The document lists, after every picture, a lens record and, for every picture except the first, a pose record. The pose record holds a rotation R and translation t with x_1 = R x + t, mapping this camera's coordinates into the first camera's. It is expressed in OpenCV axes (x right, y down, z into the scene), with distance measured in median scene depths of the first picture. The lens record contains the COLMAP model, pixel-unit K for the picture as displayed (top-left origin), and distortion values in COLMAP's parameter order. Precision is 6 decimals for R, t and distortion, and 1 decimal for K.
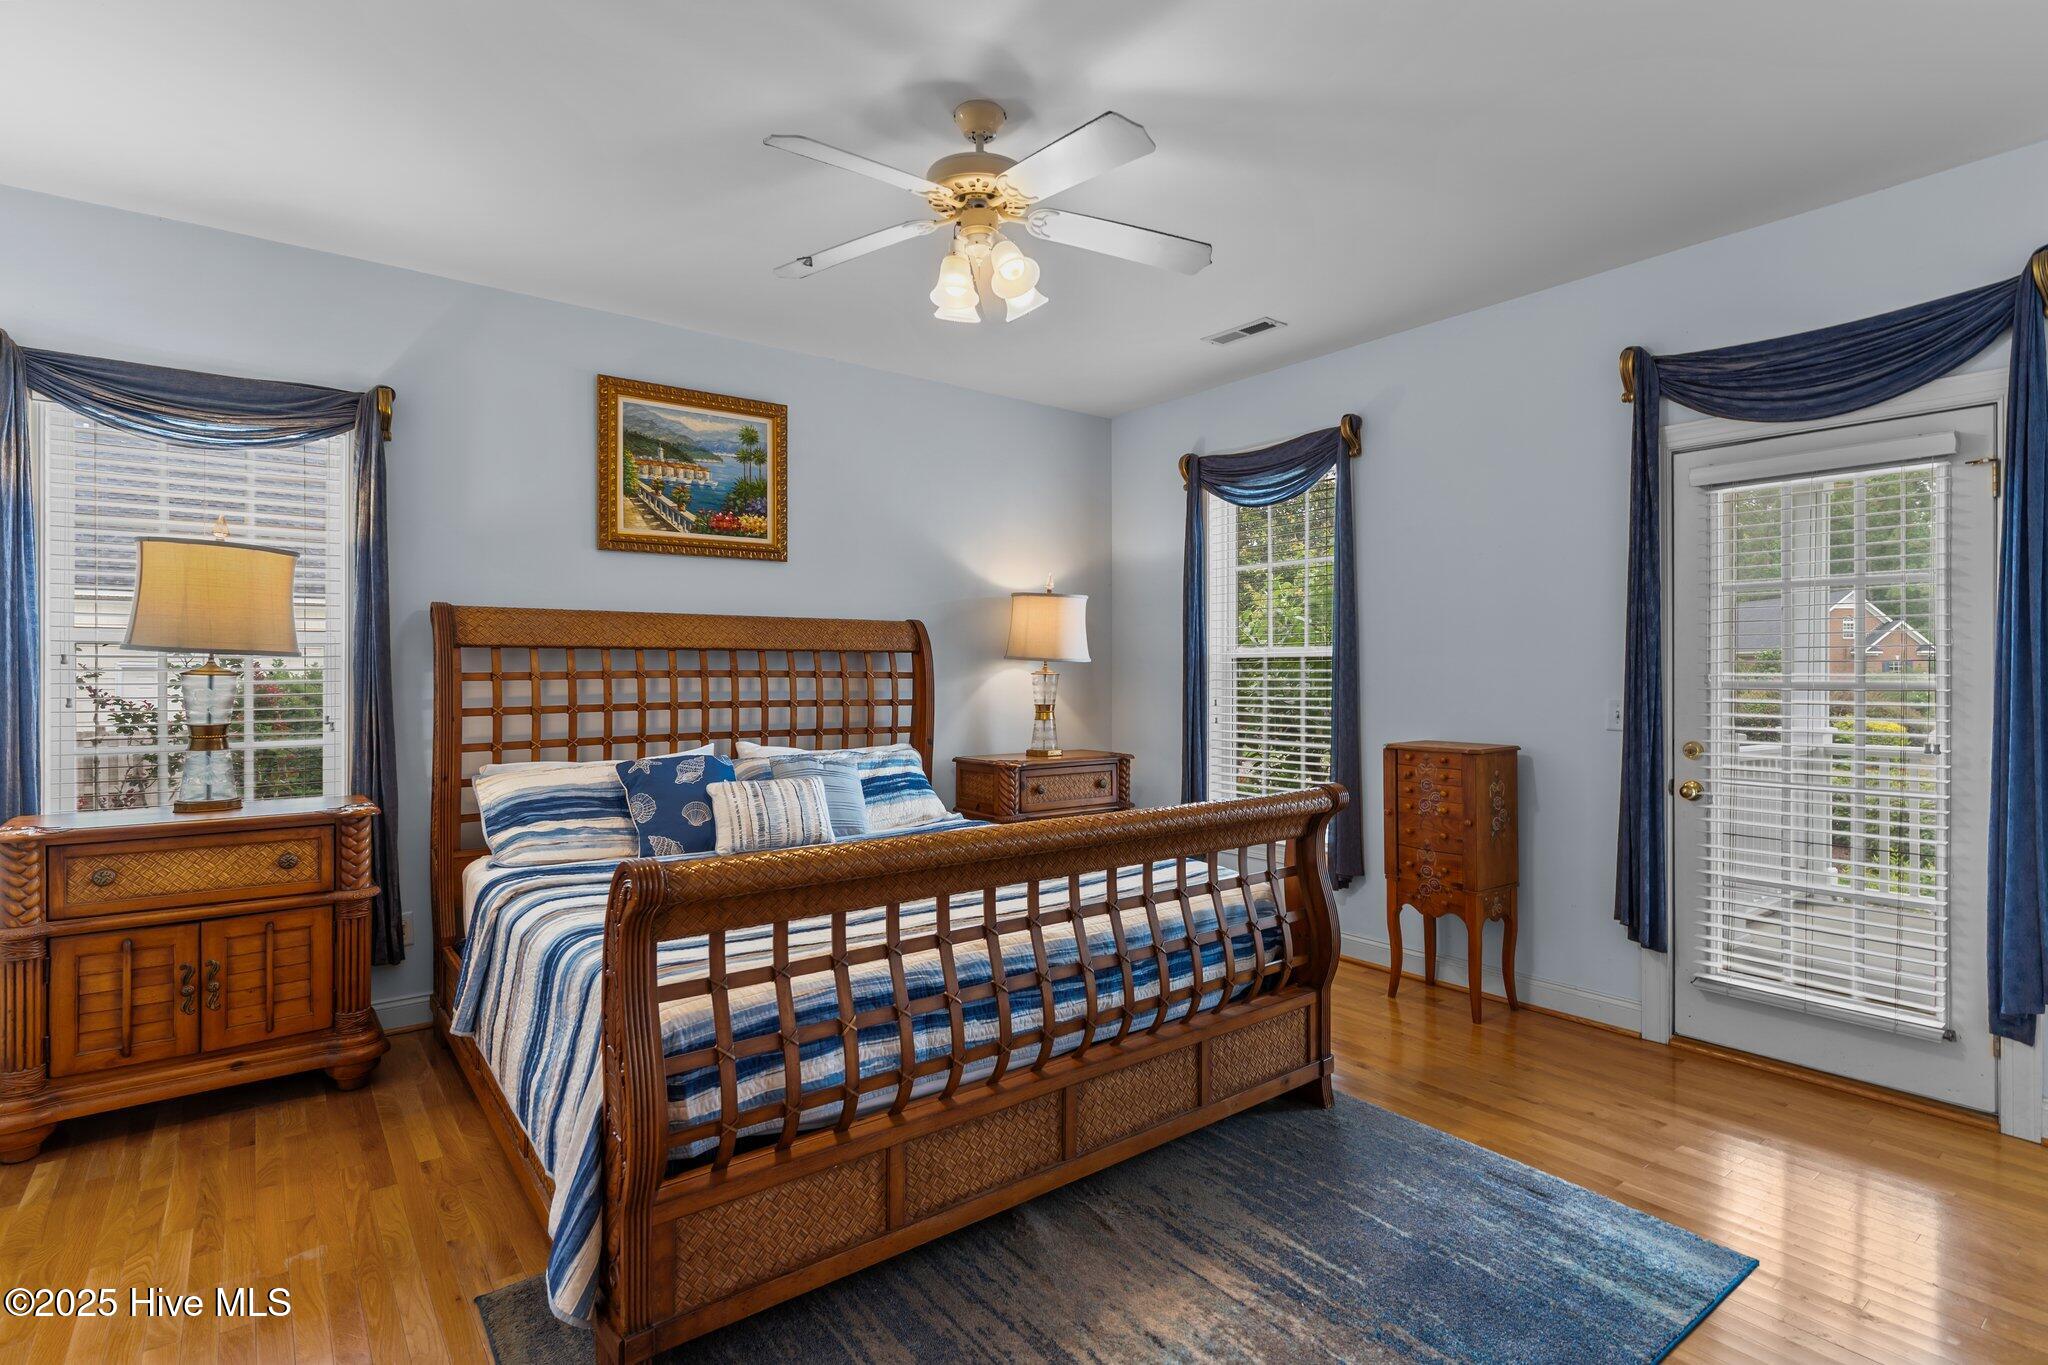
lens RADIAL K [[979.4, 0, 1021.4], [0, 979.4, 679.5], [0, 0, 1]] dist [0.002886, 0.000933]
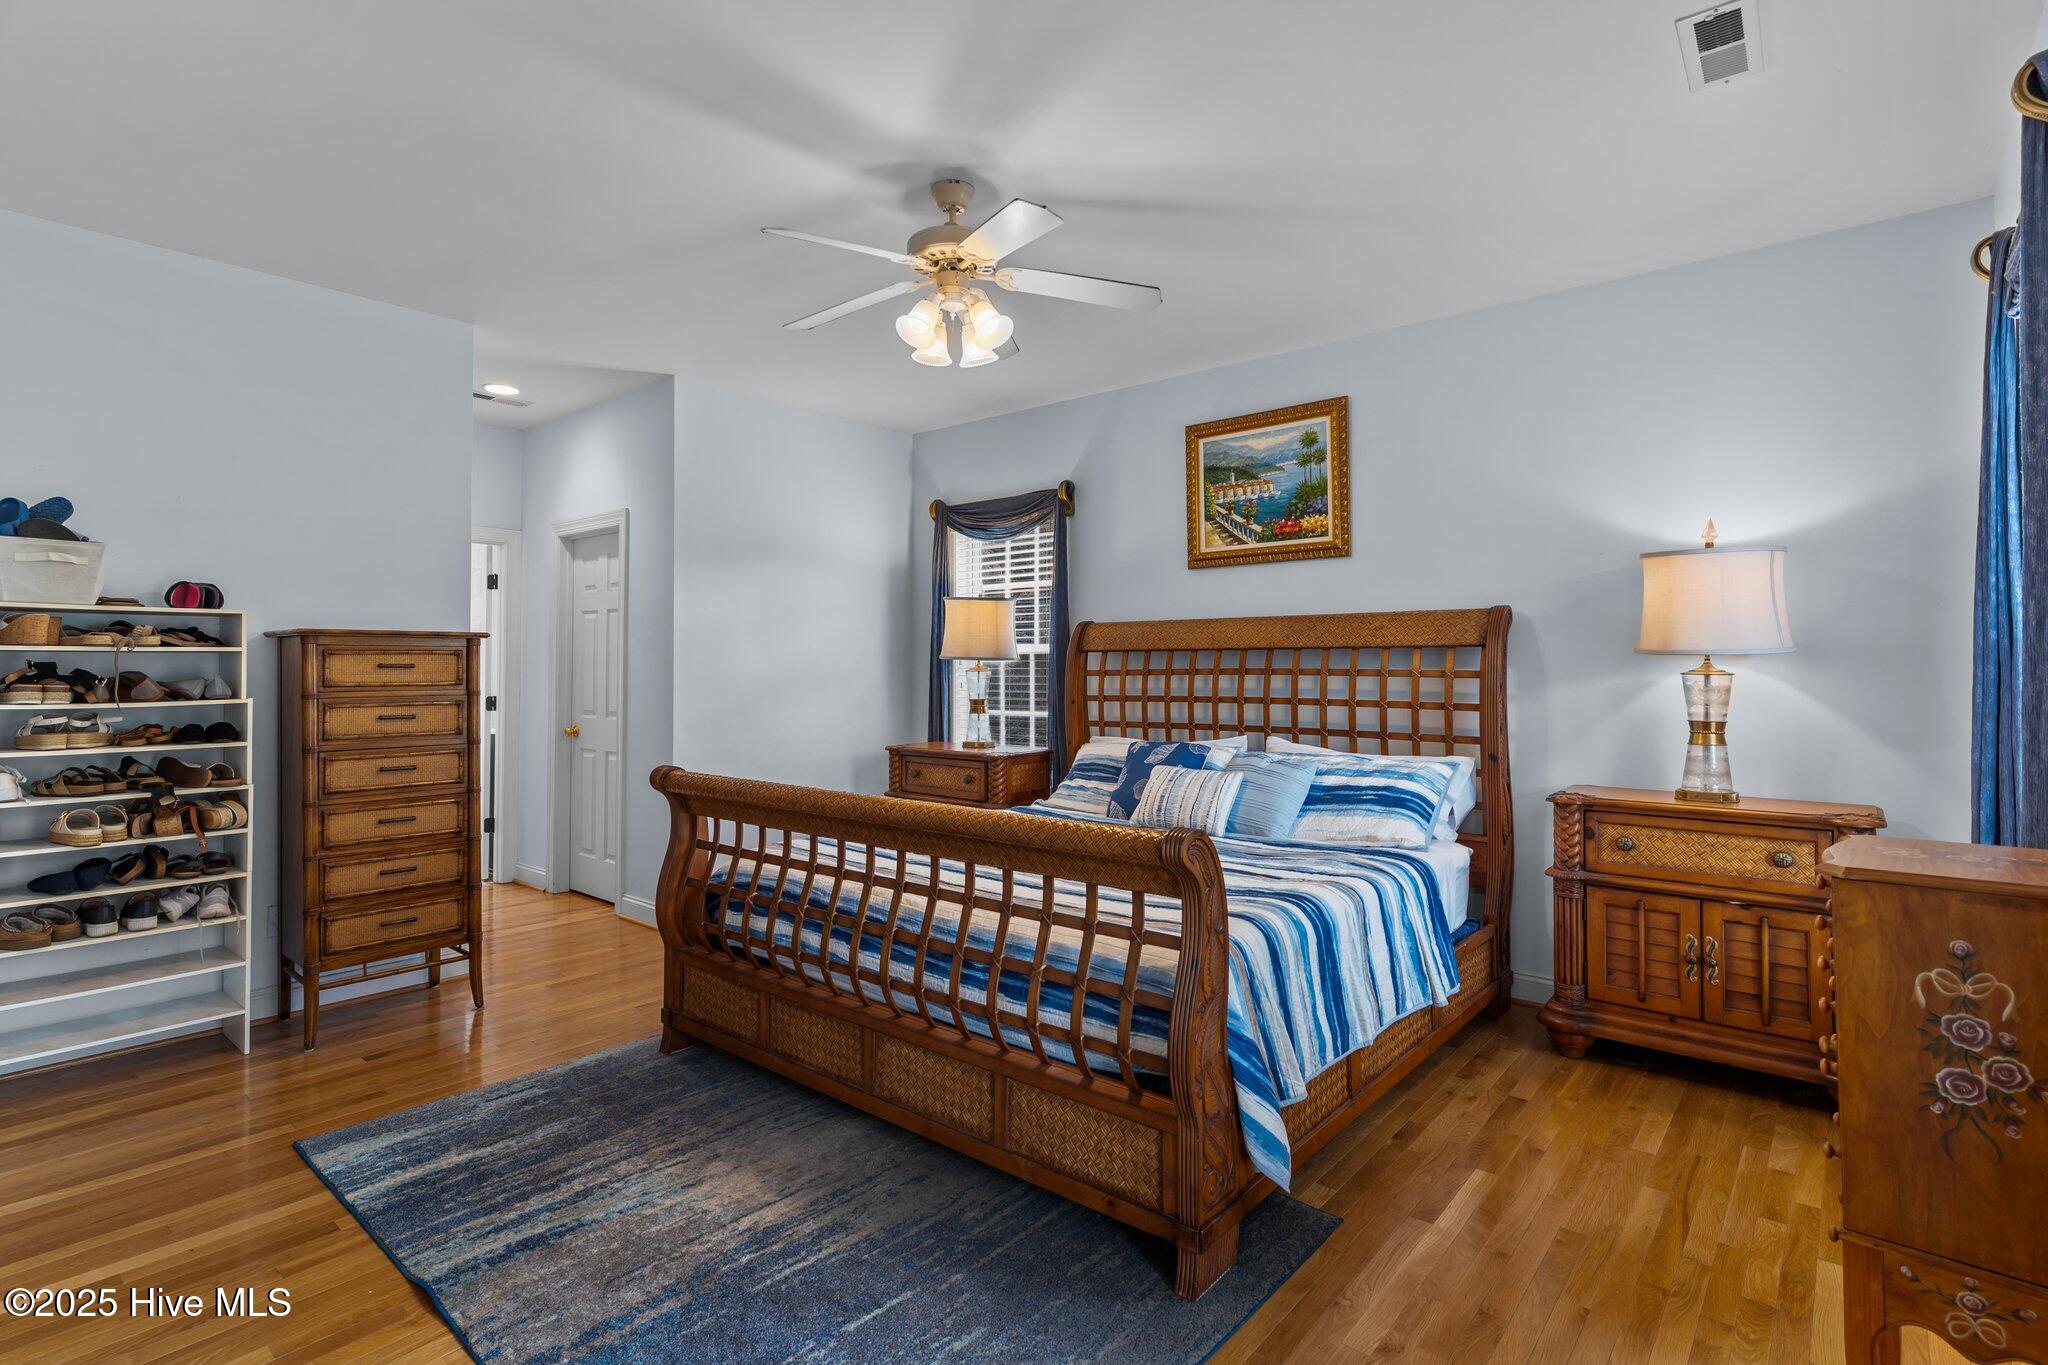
lens RADIAL K [[973.0, 0, 1028.2], [0, 973.0, 664.7], [0, 0, 1]] dist [0.001111, 0.000286]
pose [[0.229574, -0.003699, -0.973284, 0.672849], [-0.009148, 0.999940, -0.005958, -0.004650], [0.973248, 0.010272, 0.229527, 0.508702]]
